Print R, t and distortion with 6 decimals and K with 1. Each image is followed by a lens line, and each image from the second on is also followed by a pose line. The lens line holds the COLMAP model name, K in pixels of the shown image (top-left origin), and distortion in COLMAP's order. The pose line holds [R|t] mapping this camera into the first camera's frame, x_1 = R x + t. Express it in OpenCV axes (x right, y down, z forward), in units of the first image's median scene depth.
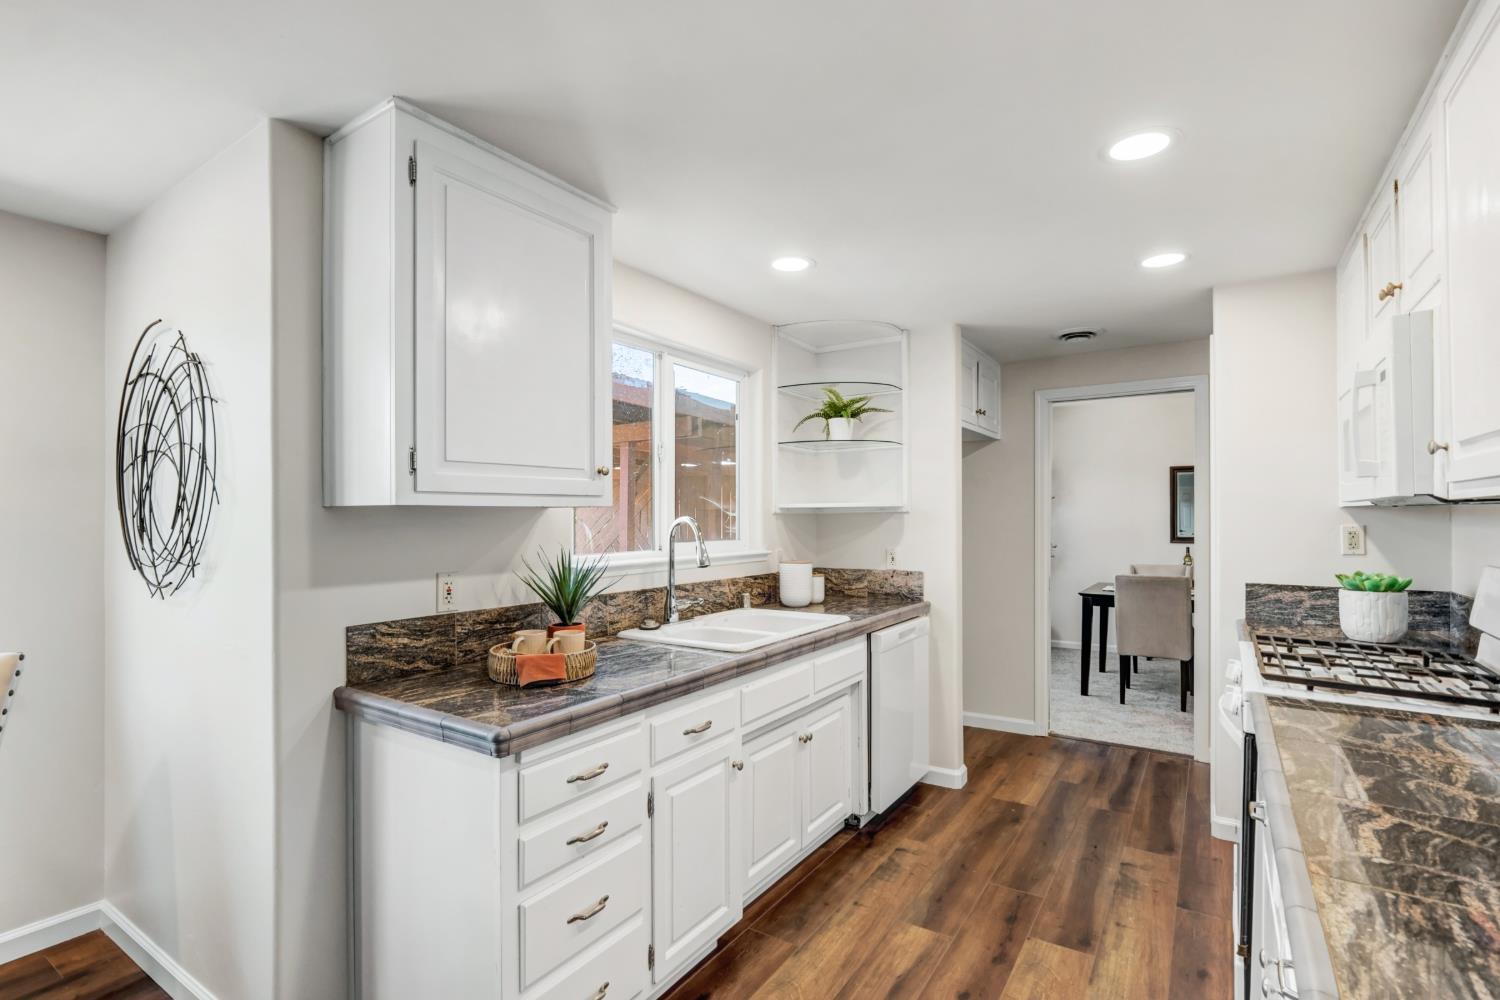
lens RADIAL K [[710.8, 0, 761.7], [0, 710.8, 514.0], [0, 0, 1]] dist [-0.000936, 0.000254]
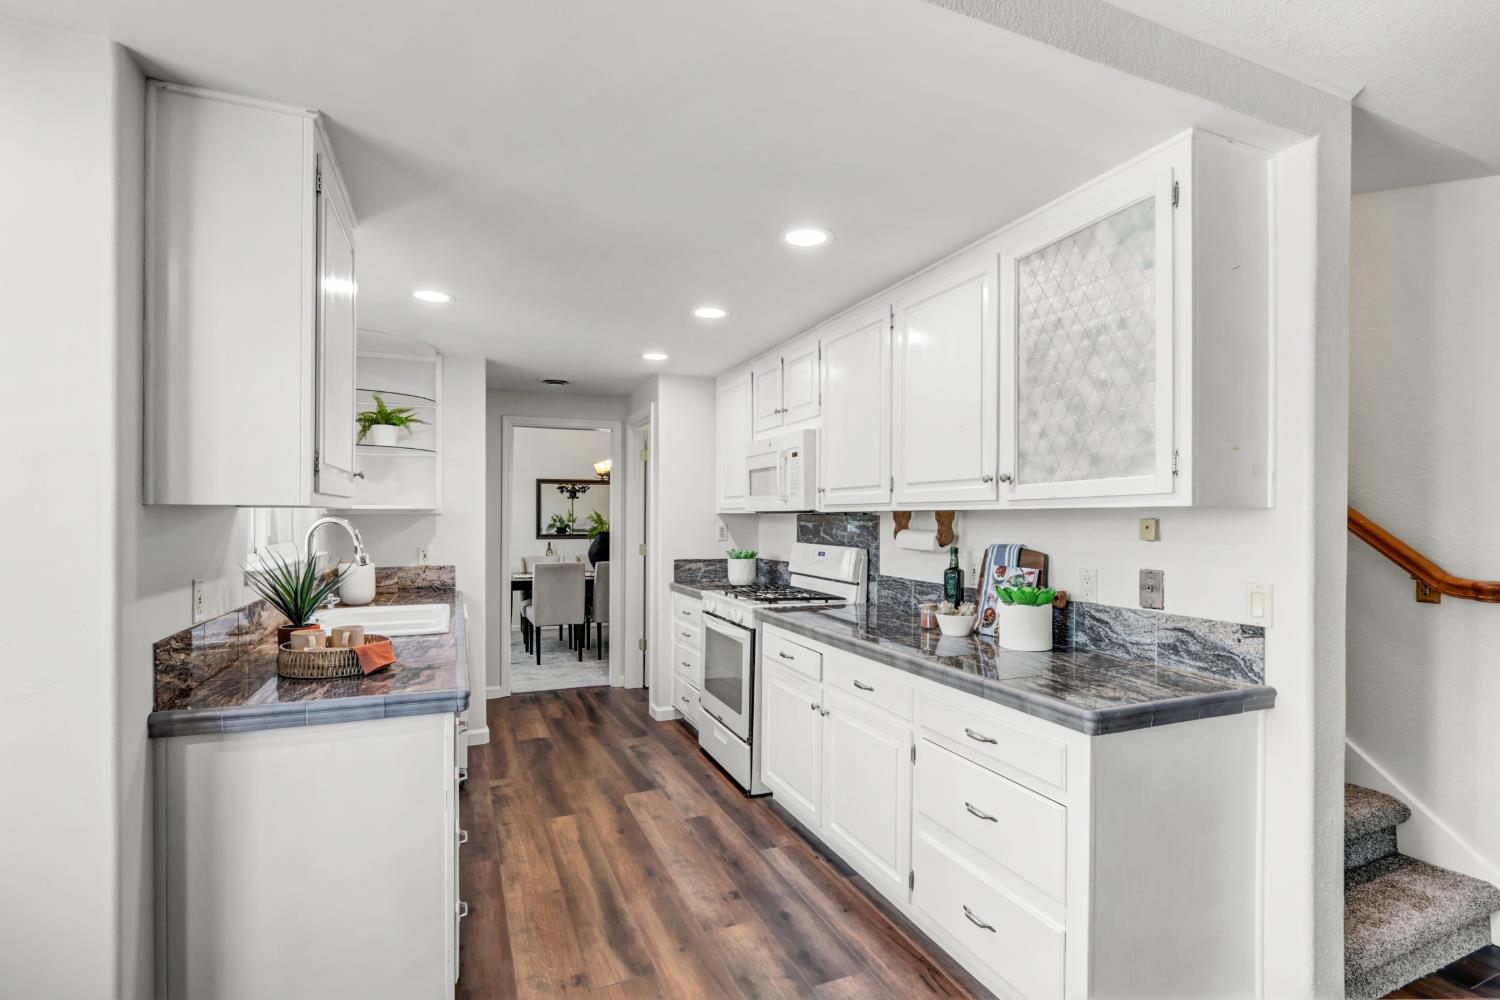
lens RADIAL K [[710.8, 0, 761.7], [0, 710.8, 514.0], [0, 0, 1]] dist [-0.000936, 0.000254]
pose [[0.547747, 0.008912, 0.836597, -0.536025], [-0.007742, 0.999954, -0.005583, -0.000257], [-0.836608, -0.003419, 0.547791, -0.057914]]
